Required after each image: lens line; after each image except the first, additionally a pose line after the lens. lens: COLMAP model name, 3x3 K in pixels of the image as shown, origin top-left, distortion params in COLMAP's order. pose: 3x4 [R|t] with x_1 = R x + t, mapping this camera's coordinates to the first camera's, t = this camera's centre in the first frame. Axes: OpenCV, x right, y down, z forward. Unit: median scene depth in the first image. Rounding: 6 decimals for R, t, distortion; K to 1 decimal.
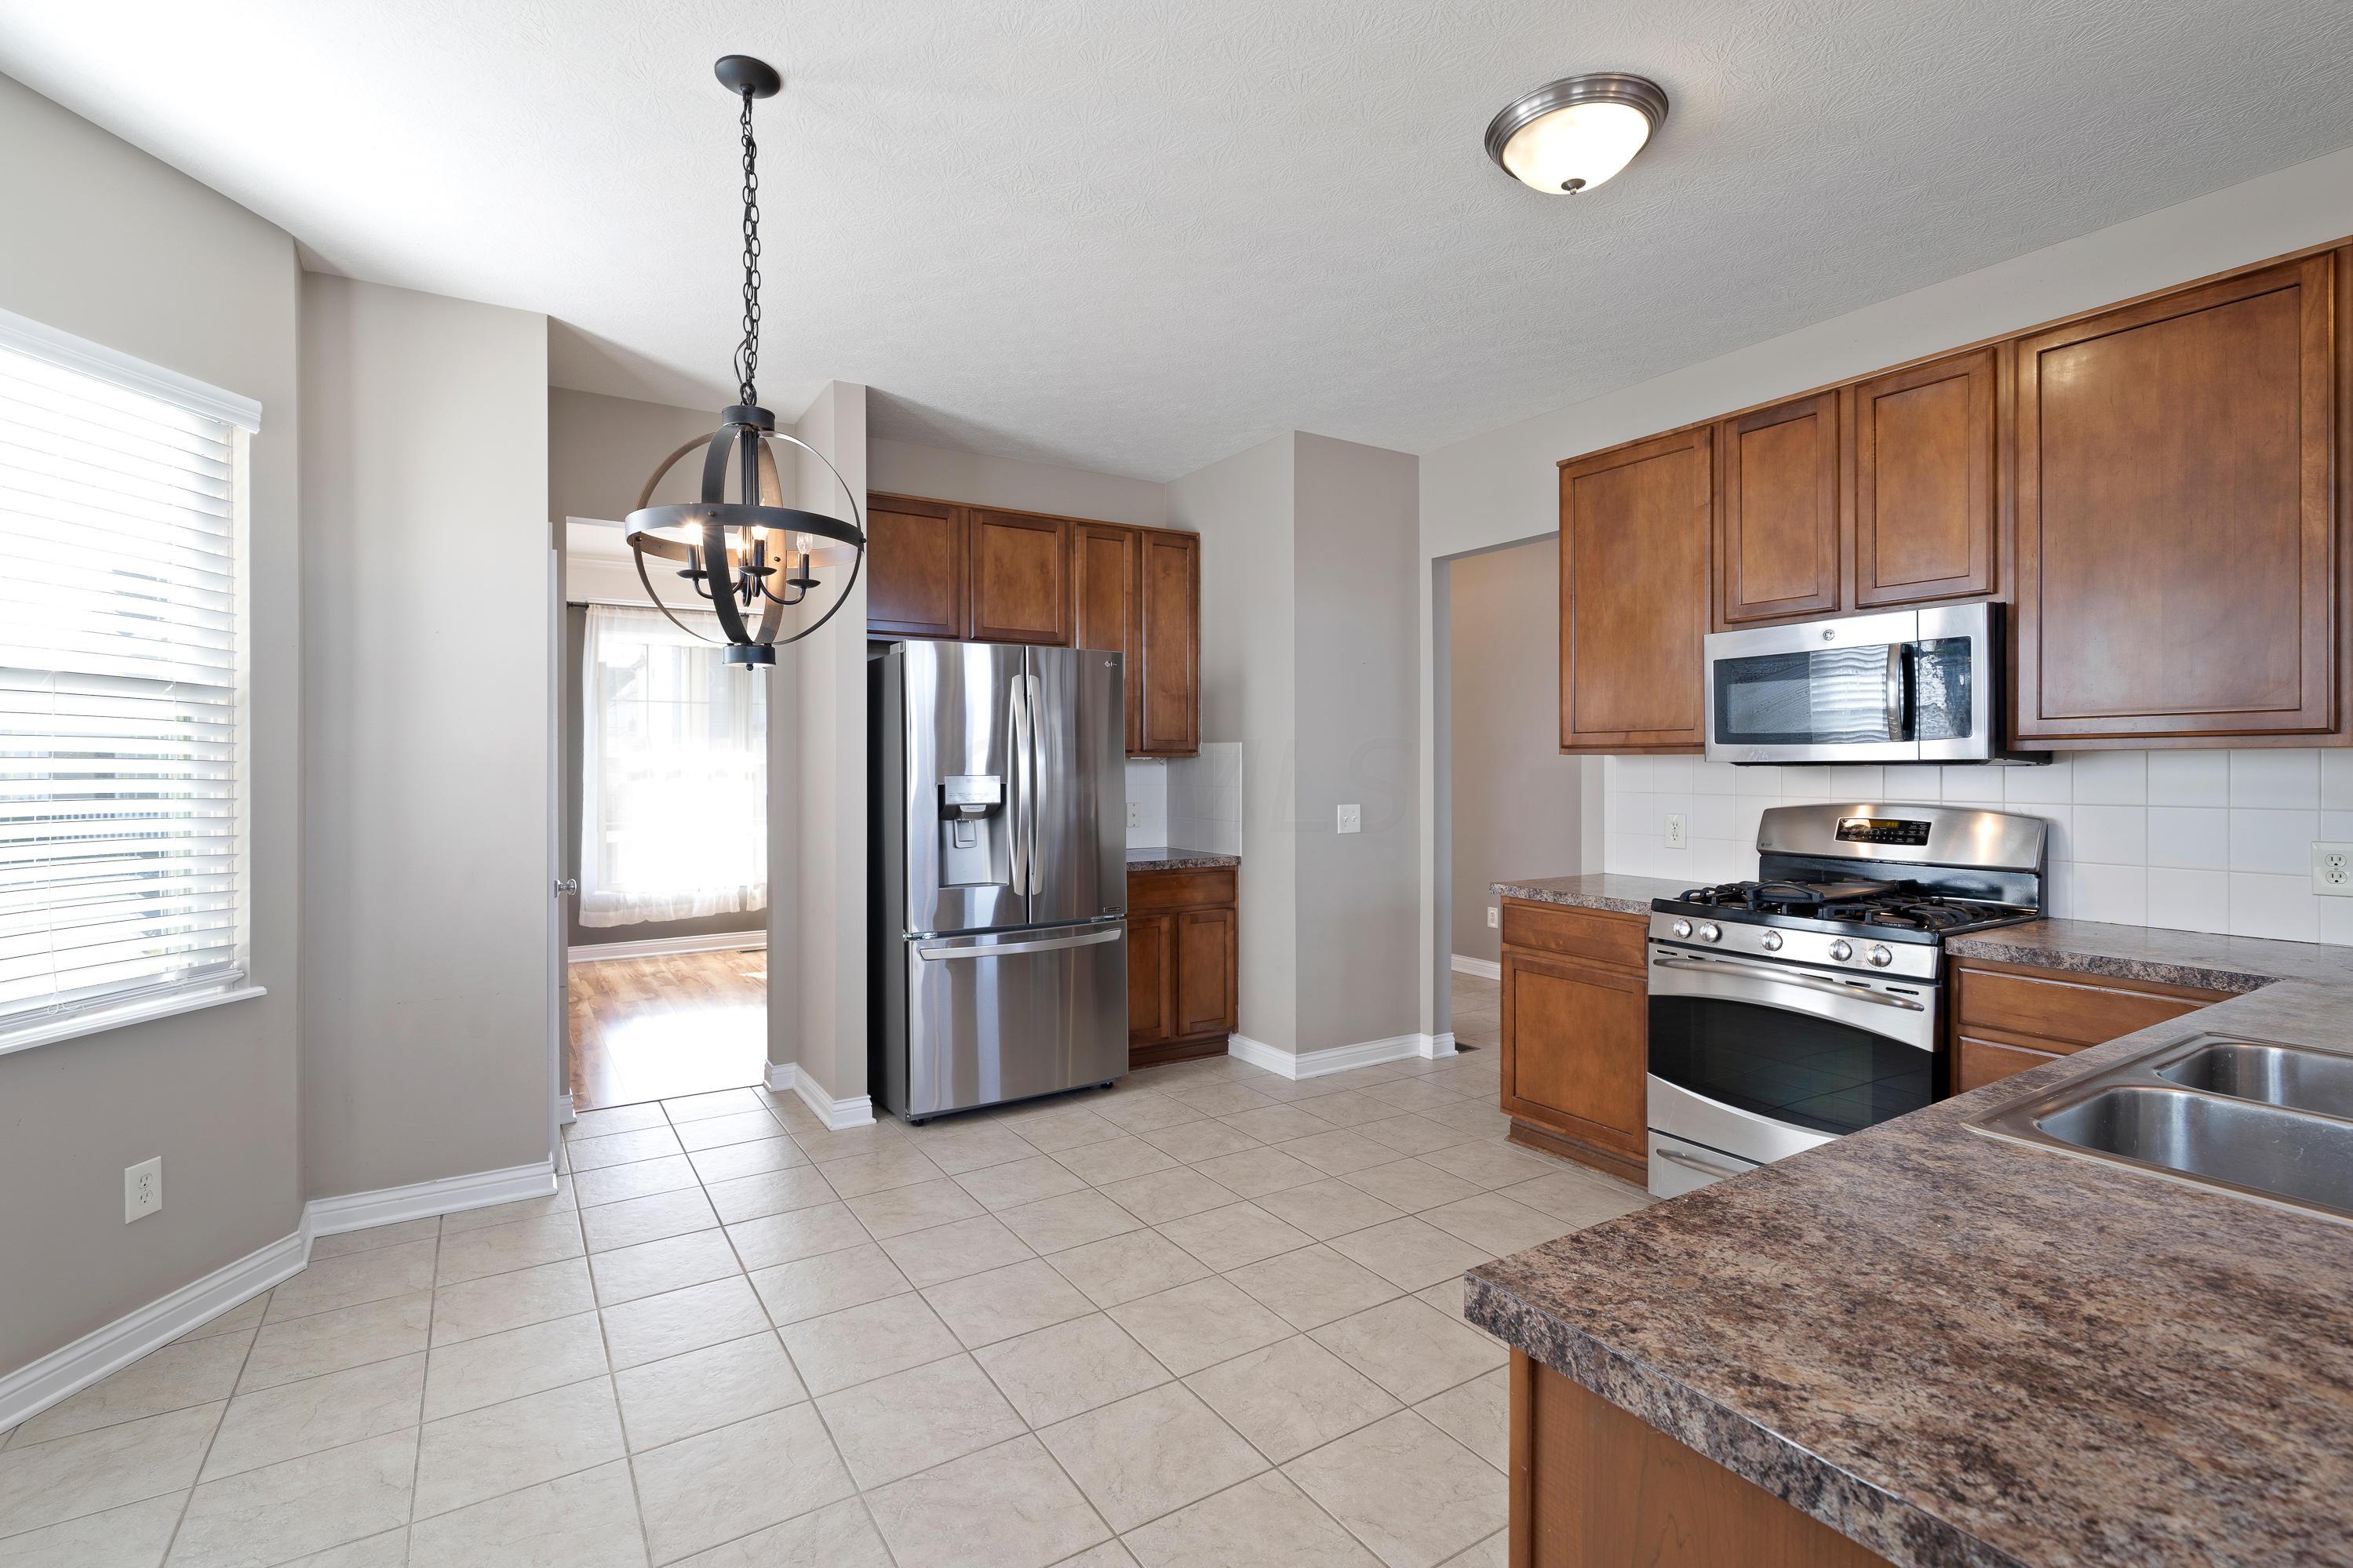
lens RADIAL K [[1095.6, 0, 1177.9], [0, 1095.6, 766.9], [0, 0, 1]] dist [0.000506, -0.000358]
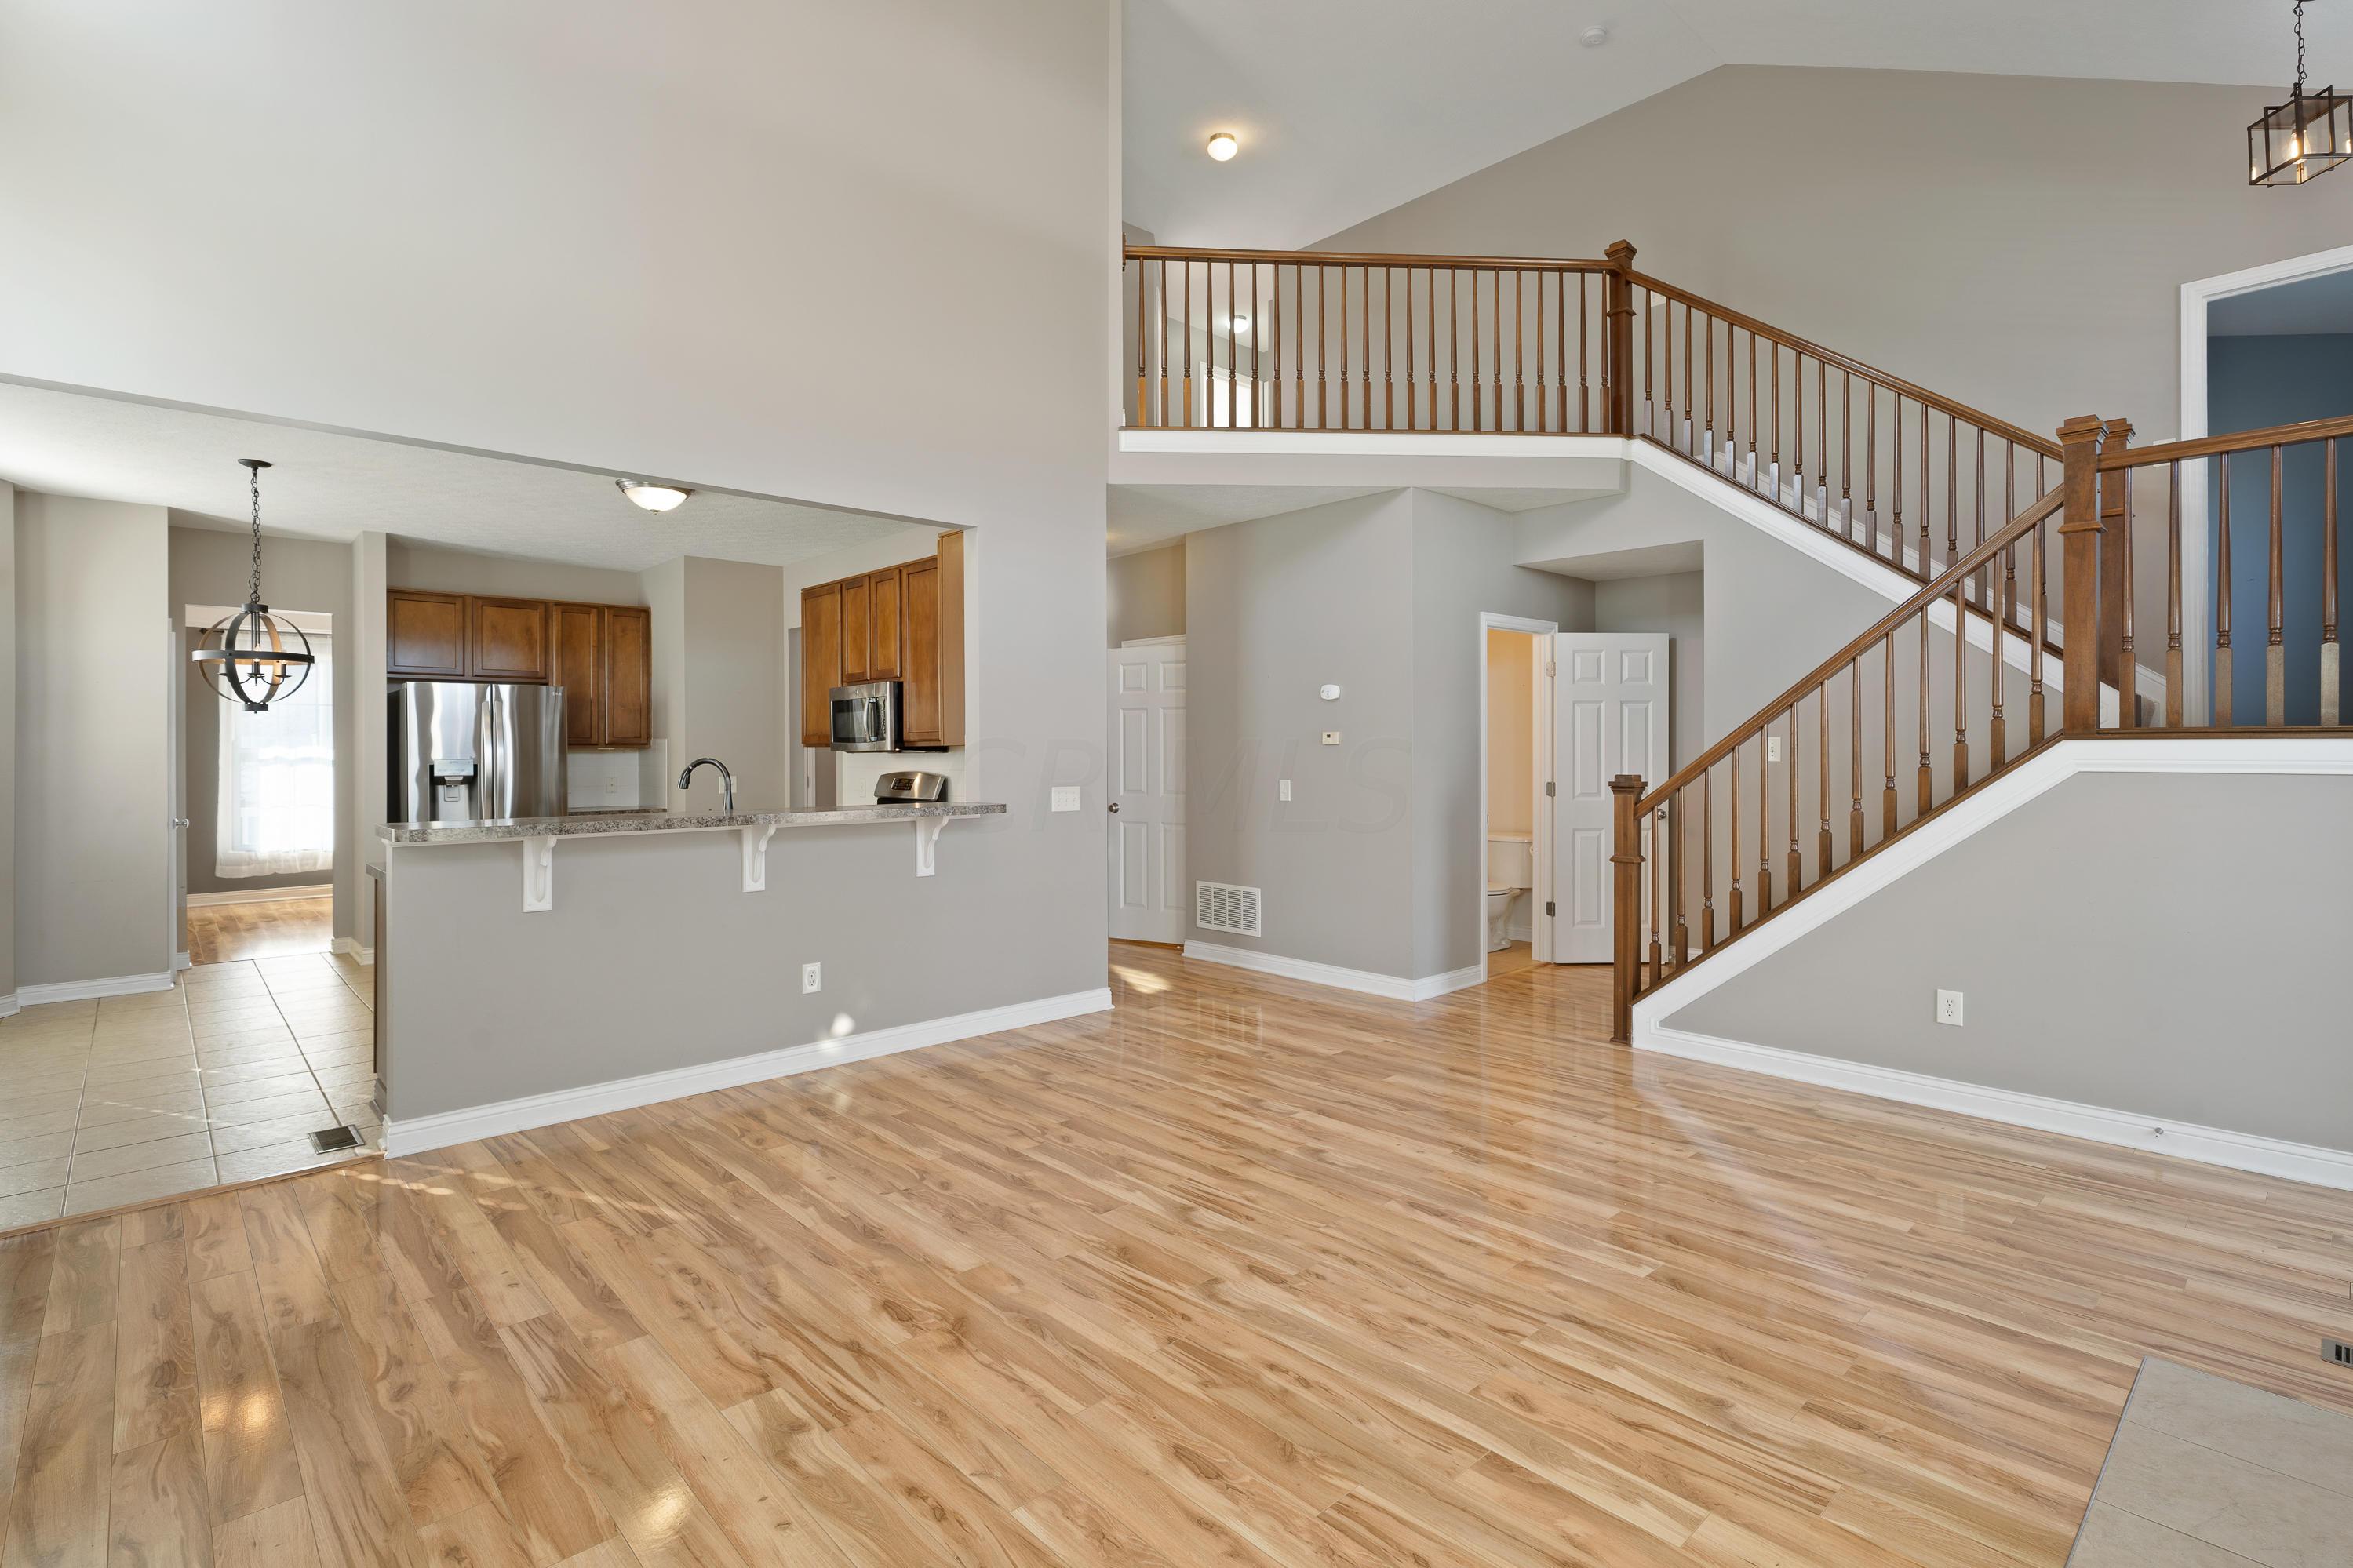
lens RADIAL K [[1111.7, 0, 1180.9], [0, 1111.7, 750.3], [0, 0, 1]] dist [0.000991, -0.000286]
pose [[0.982246, -0.001397, 0.187595, 0.684281], [0.001897, 0.999995, -0.002490, 0.000007], [-0.187590, 0.002802, 0.982243, -1.057970]]
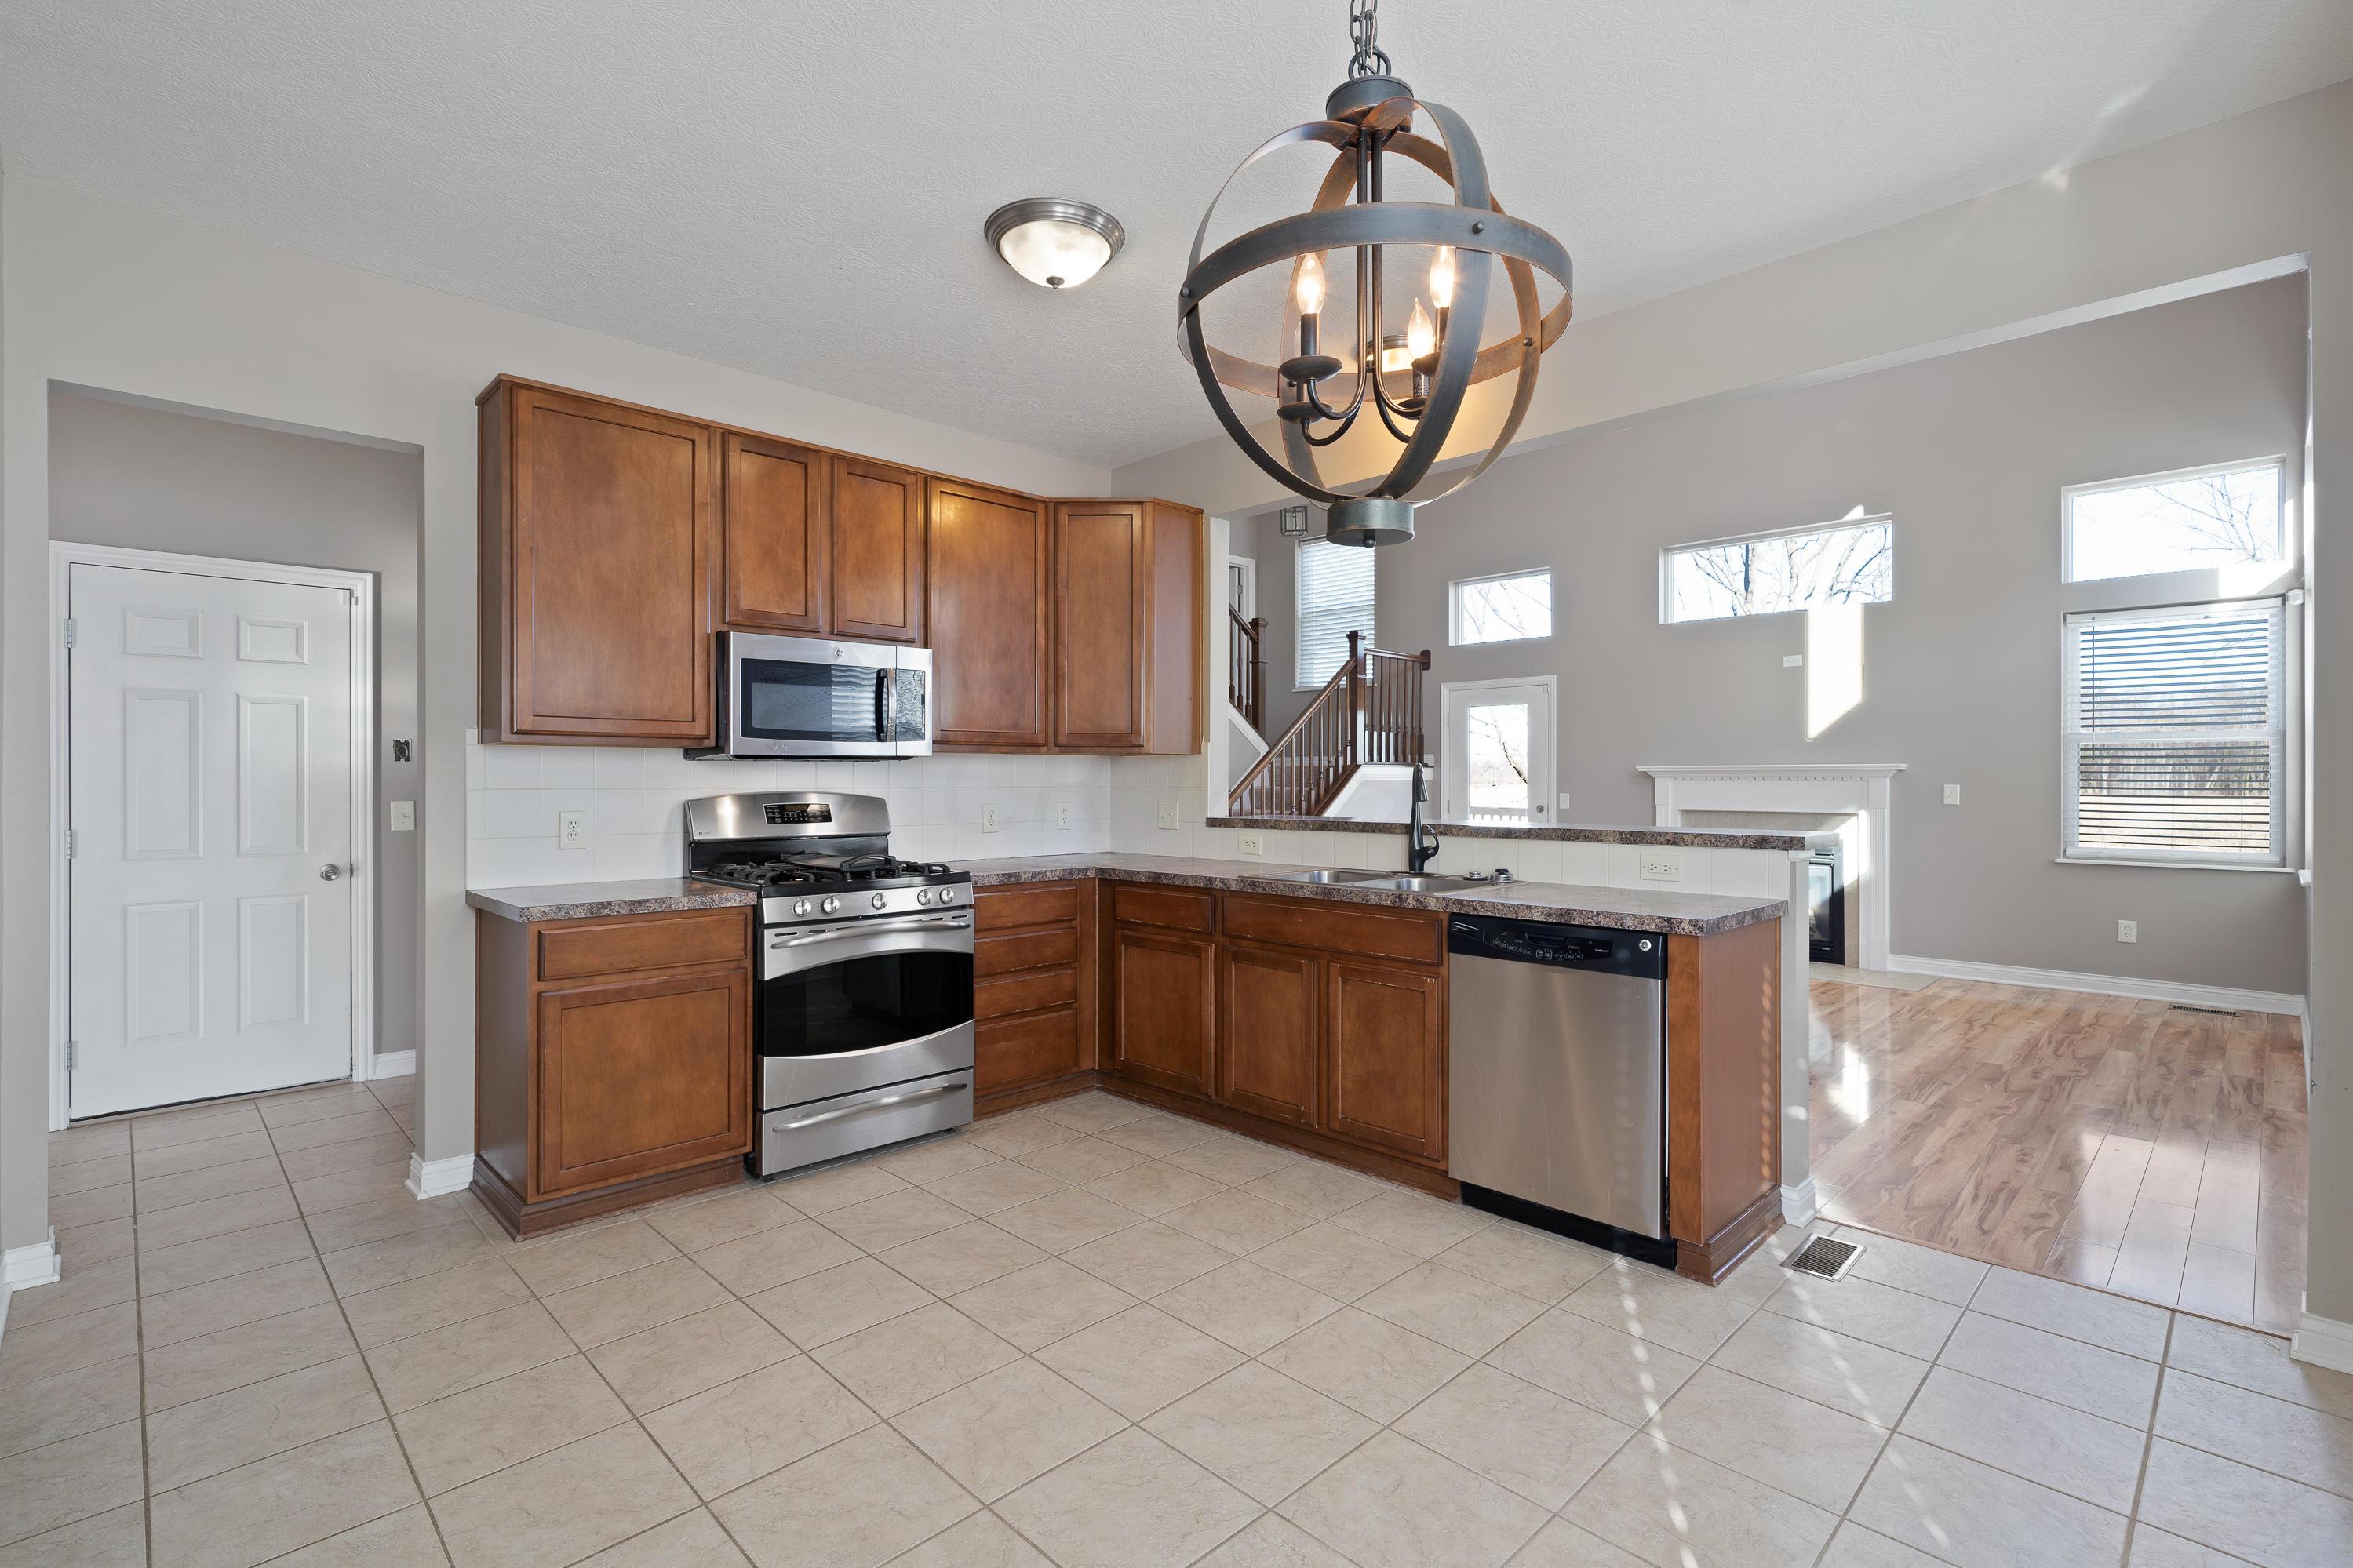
lens RADIAL K [[1077.7, 0, 1176.5], [0, 1077.7, 784.0], [0, 0, 1]] dist [0.003867, -0.000695]
pose [[-0.210882, -0.002693, 0.977508, -0.560126], [0.002258, 0.999992, 0.003242, 0.019637], [-0.977509, 0.002891, -0.210875, 0.740225]]
